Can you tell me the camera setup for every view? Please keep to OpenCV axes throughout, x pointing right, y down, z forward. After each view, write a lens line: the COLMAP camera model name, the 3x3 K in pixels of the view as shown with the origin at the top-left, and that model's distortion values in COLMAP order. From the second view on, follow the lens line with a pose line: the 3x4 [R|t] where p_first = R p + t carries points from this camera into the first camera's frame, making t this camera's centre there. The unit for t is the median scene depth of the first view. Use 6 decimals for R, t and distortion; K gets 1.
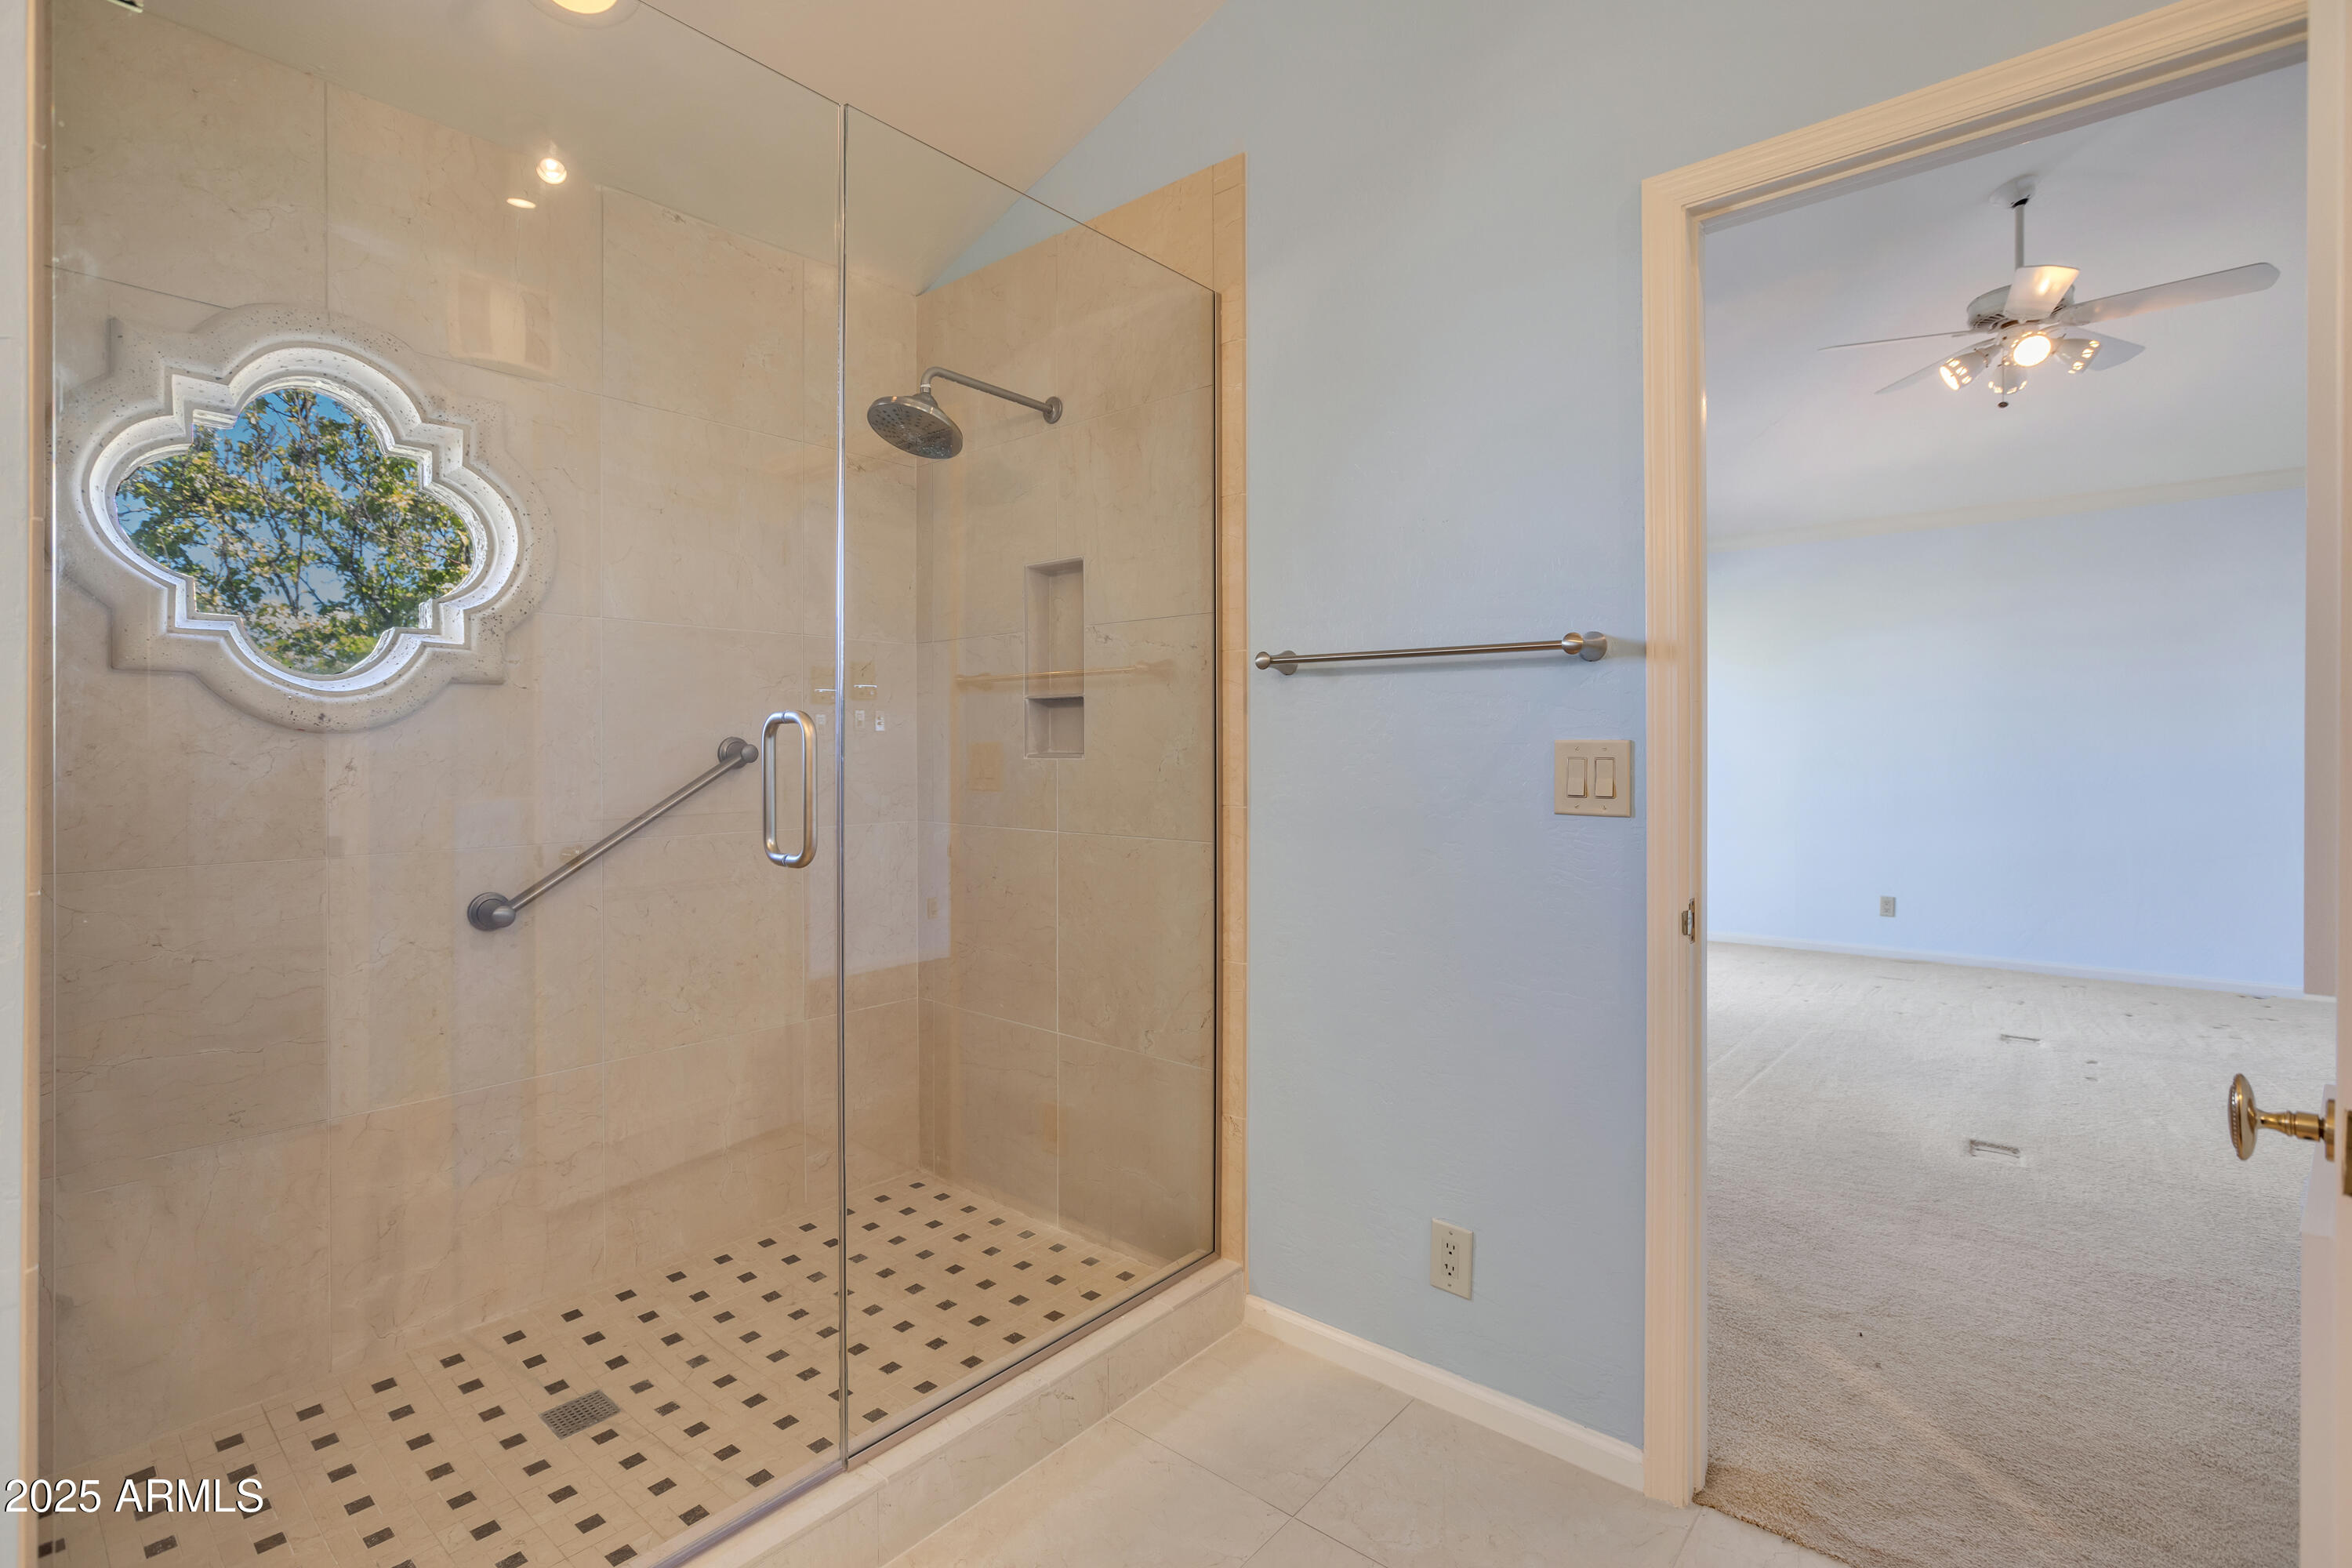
lens RADIAL K [[1083.9, 0, 1177.2], [0, 1083.9, 746.9], [0, 0, 1]] dist [-0.030566, 0.015593]
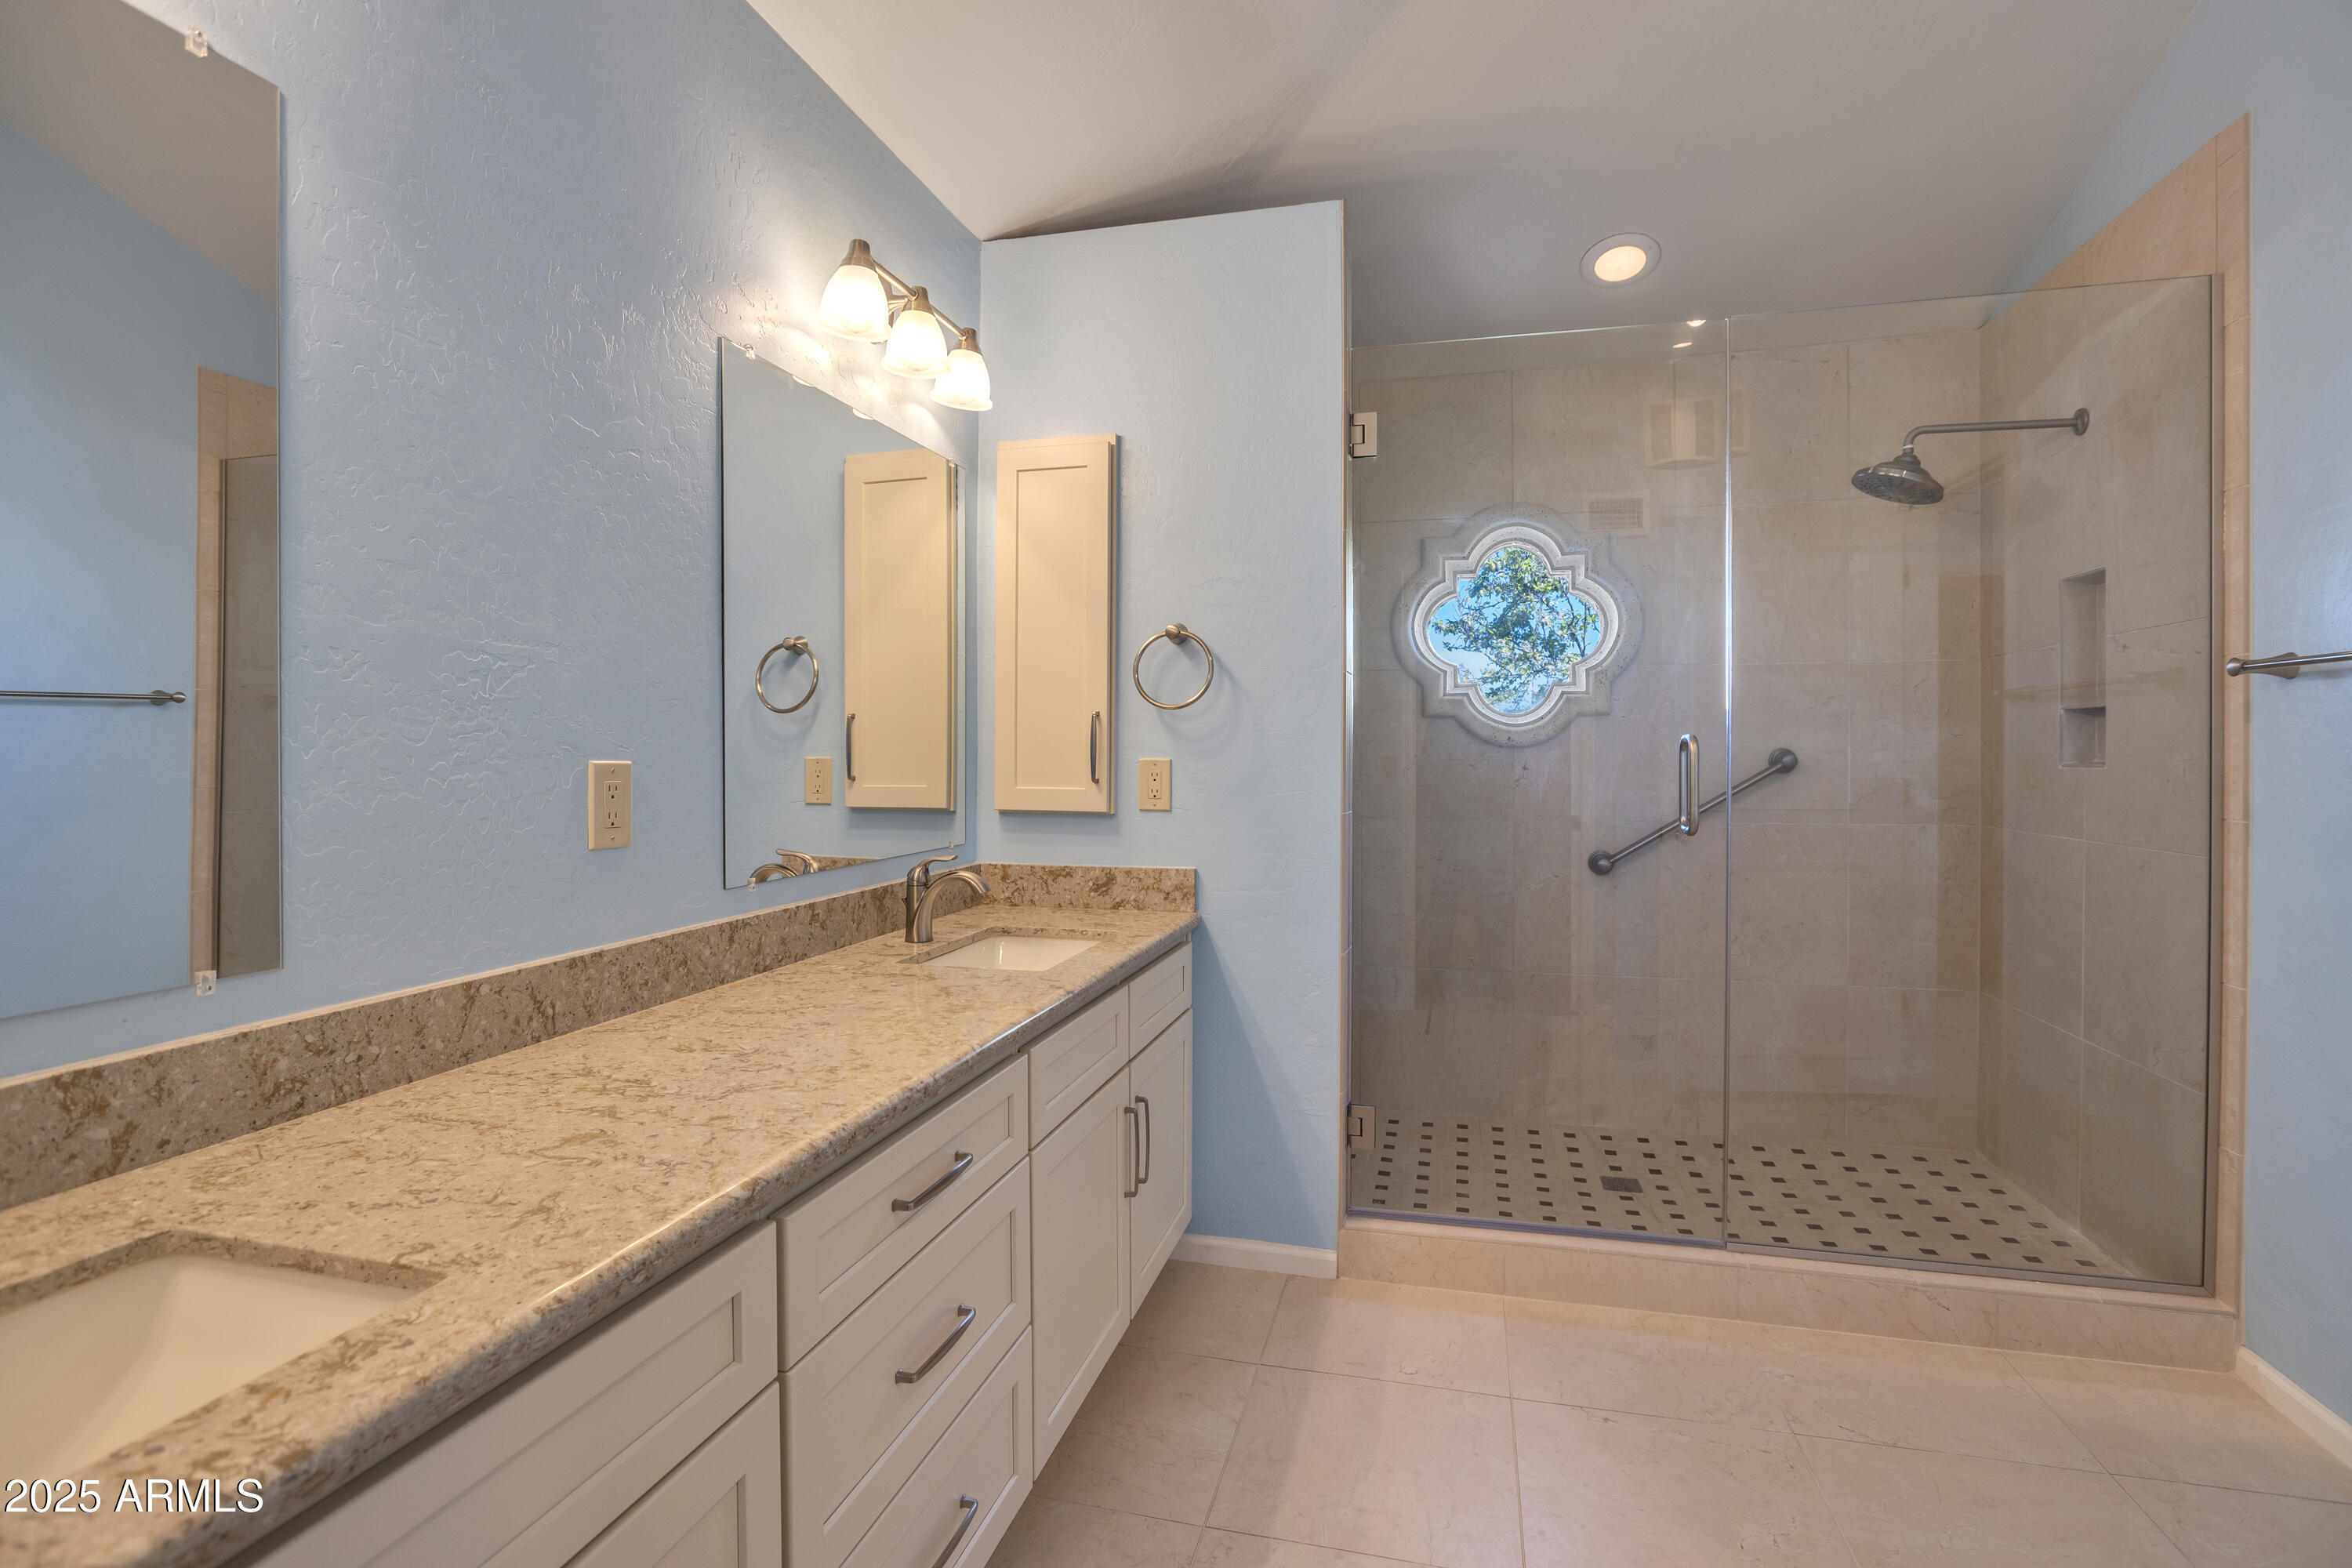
lens RADIAL K [[1083.9, 0, 1177.2], [0, 1083.9, 746.9], [0, 0, 1]] dist [-0.030566, 0.015593]
pose [[0.437666, -0.005762, -0.899119, 0.492949], [0.000953, 0.999982, -0.005945, -0.004583], [0.899137, 0.001745, 0.437663, -0.231546]]
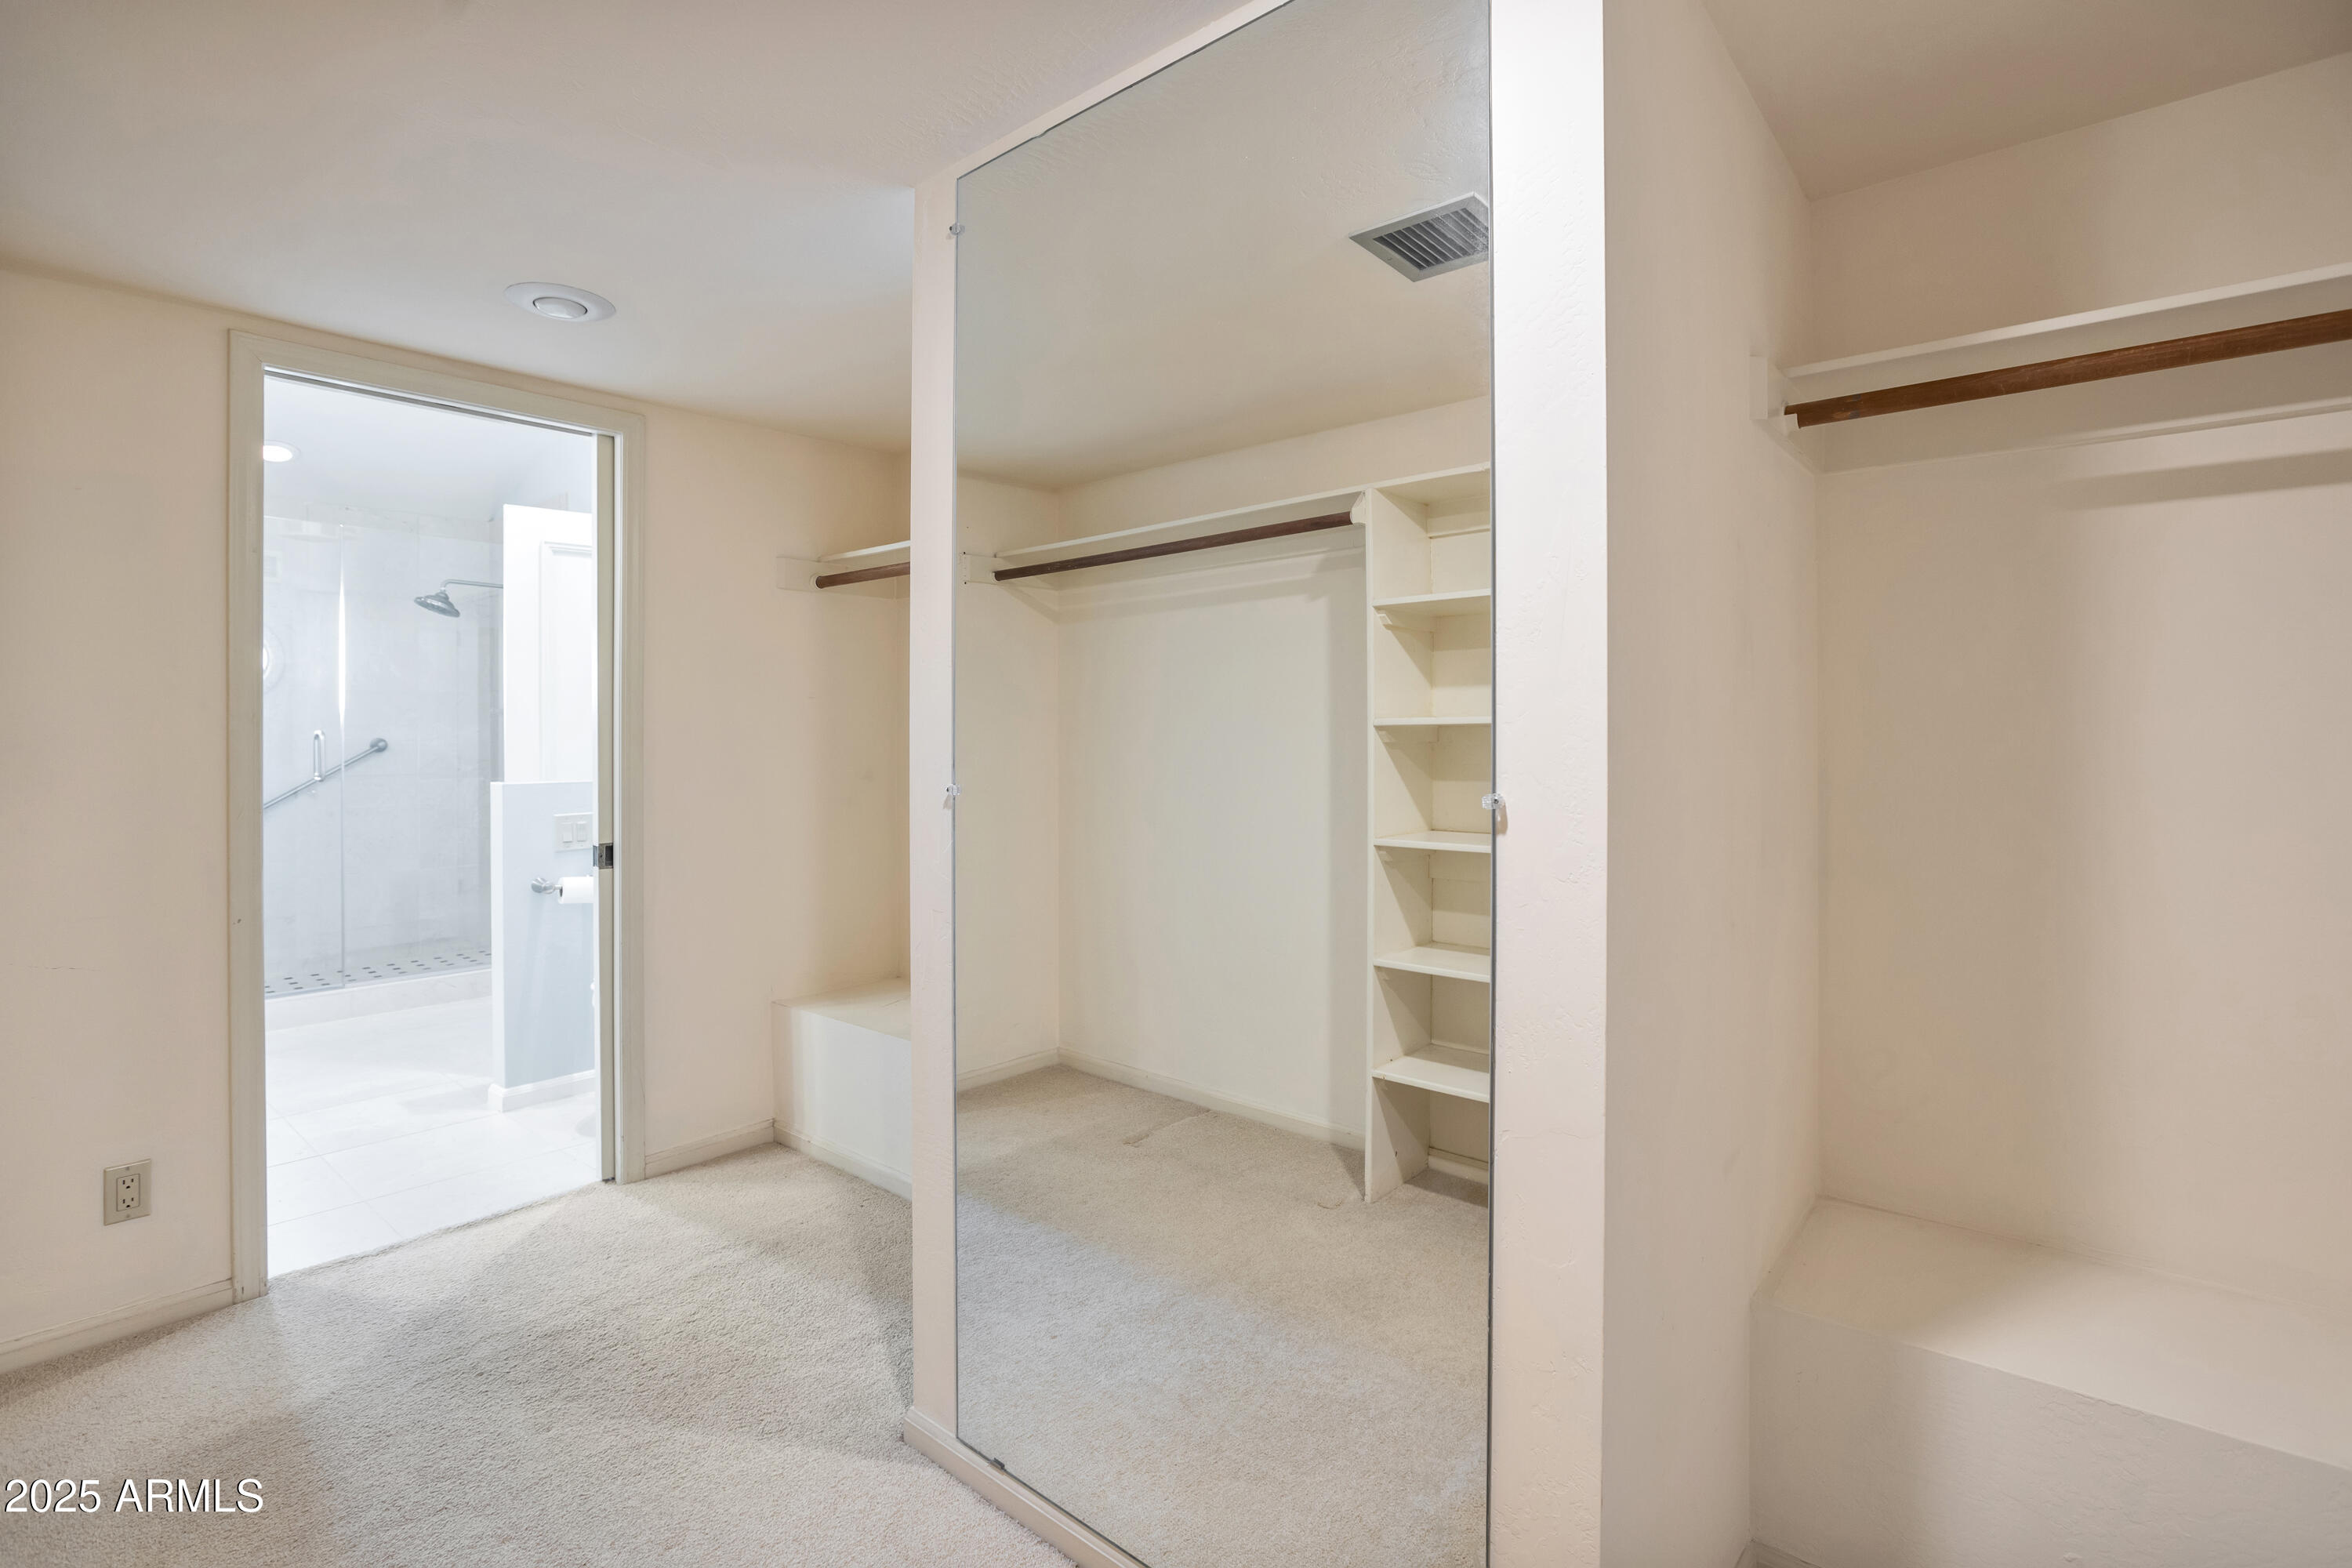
lens RADIAL K [[1083.9, 0, 1177.2], [0, 1083.9, 746.9], [0, 0, 1]] dist [-0.030566, 0.015593]
pose [[0.999996, 0.002638, -0.000725, 1.495807], [-0.002612, 0.999448, 0.033116, -0.079843], [0.000812, -0.033114, 0.999451, -1.475043]]
